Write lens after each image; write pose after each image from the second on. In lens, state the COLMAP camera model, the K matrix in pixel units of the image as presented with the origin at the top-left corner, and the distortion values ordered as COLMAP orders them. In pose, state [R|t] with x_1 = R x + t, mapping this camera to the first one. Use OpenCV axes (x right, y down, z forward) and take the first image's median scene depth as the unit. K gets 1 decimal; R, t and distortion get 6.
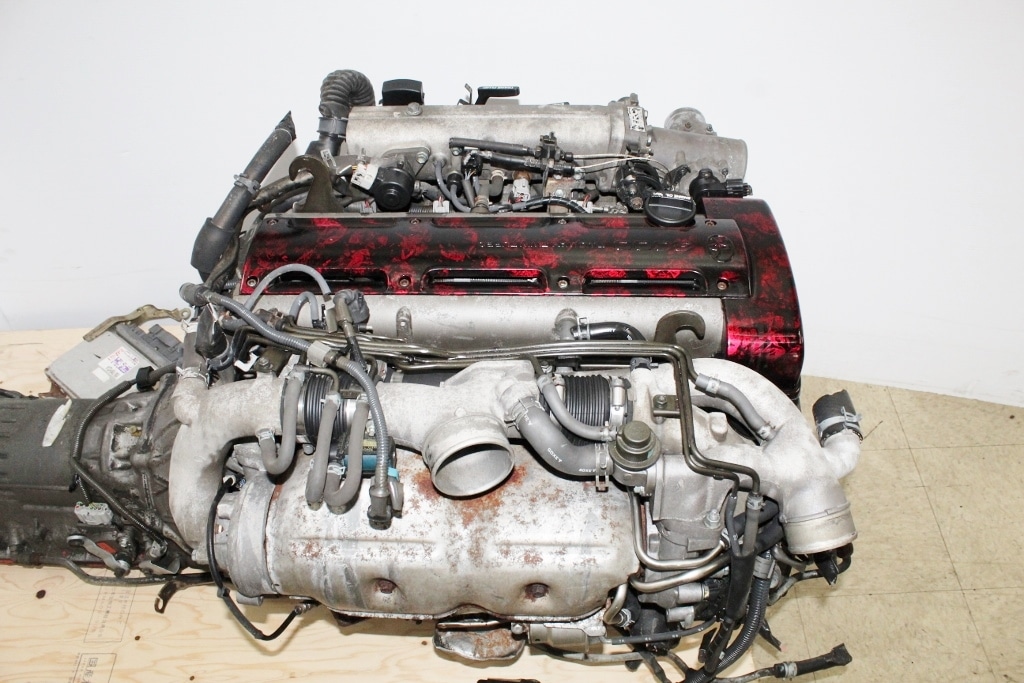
lens RADIAL K [[844.7, 0, 521.7], [0, 844.7, 333.4], [0, 0, 1]] dist [-0.161435, 0.130220]
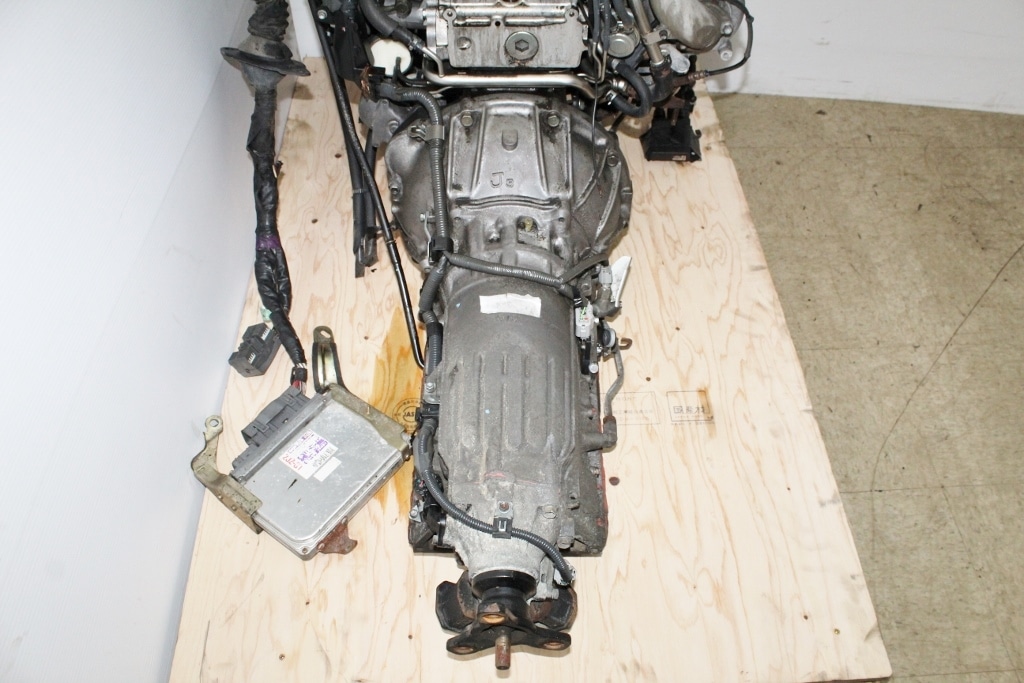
lens RADIAL K [[844.7, 0, 510.8], [0, 844.7, 338.2], [0, 0, 1]] dist [-0.161435, 0.130220]
pose [[-0.008905, -0.764056, 0.645088, -1.069507], [0.743694, 0.426190, 0.515055, -0.299981], [-0.668461, 0.484334, 0.564429, 0.481461]]
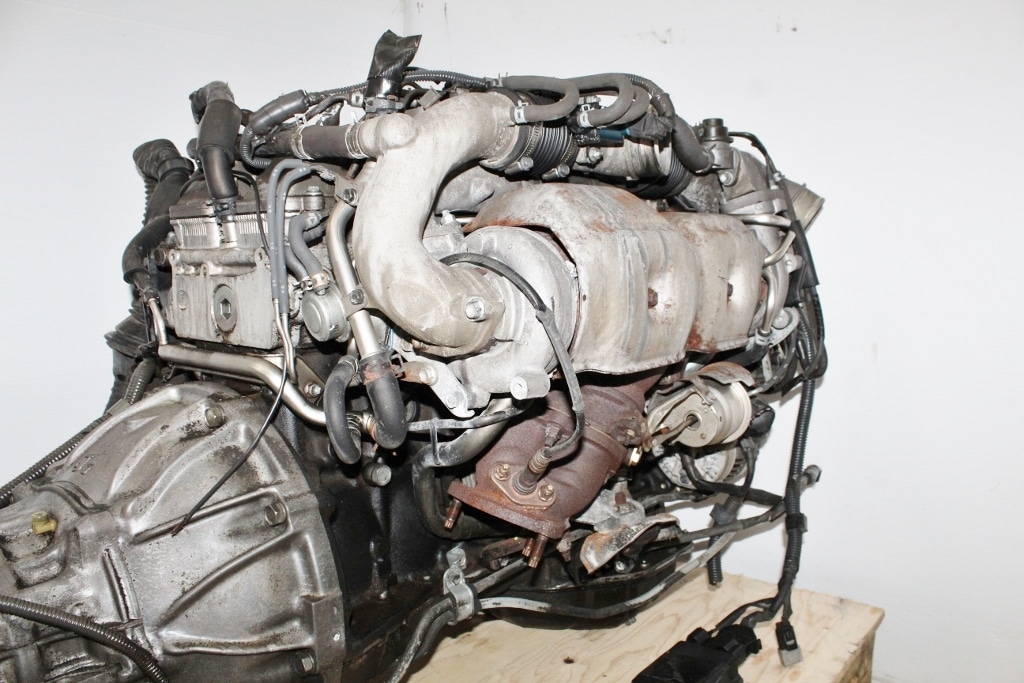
lens RADIAL K [[844.7, 0, 517.8], [0, 844.7, 340.7], [0, 0, 1]] dist [-0.161435, 0.130220]
pose [[0.624801, -0.093807, 0.775128, -0.616331], [0.580674, 0.719491, -0.380986, 0.387002], [-0.521959, 0.688137, 0.504010, 0.418340]]
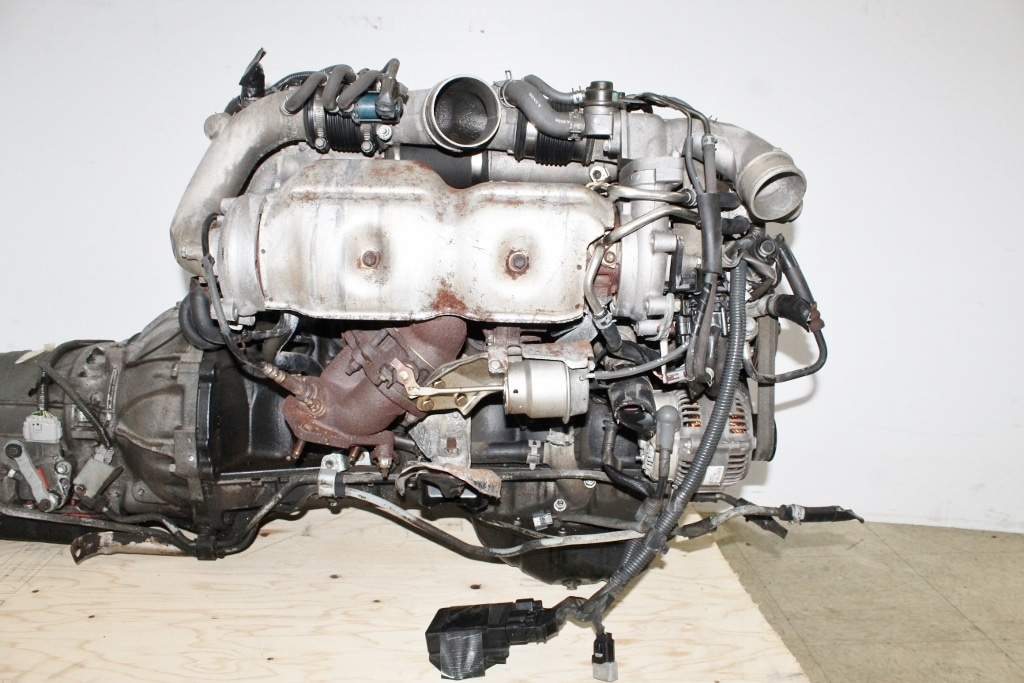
lens RADIAL K [[844.7, 0, 513.1], [0, 844.7, 343.4], [0, 0, 1]] dist [-0.161435, 0.130220]
pose [[0.999000, 0.026618, 0.035926, -0.014585], [0.000034, 0.803050, -0.595912, 0.646006], [-0.044712, 0.595317, 0.802246, 0.145714]]
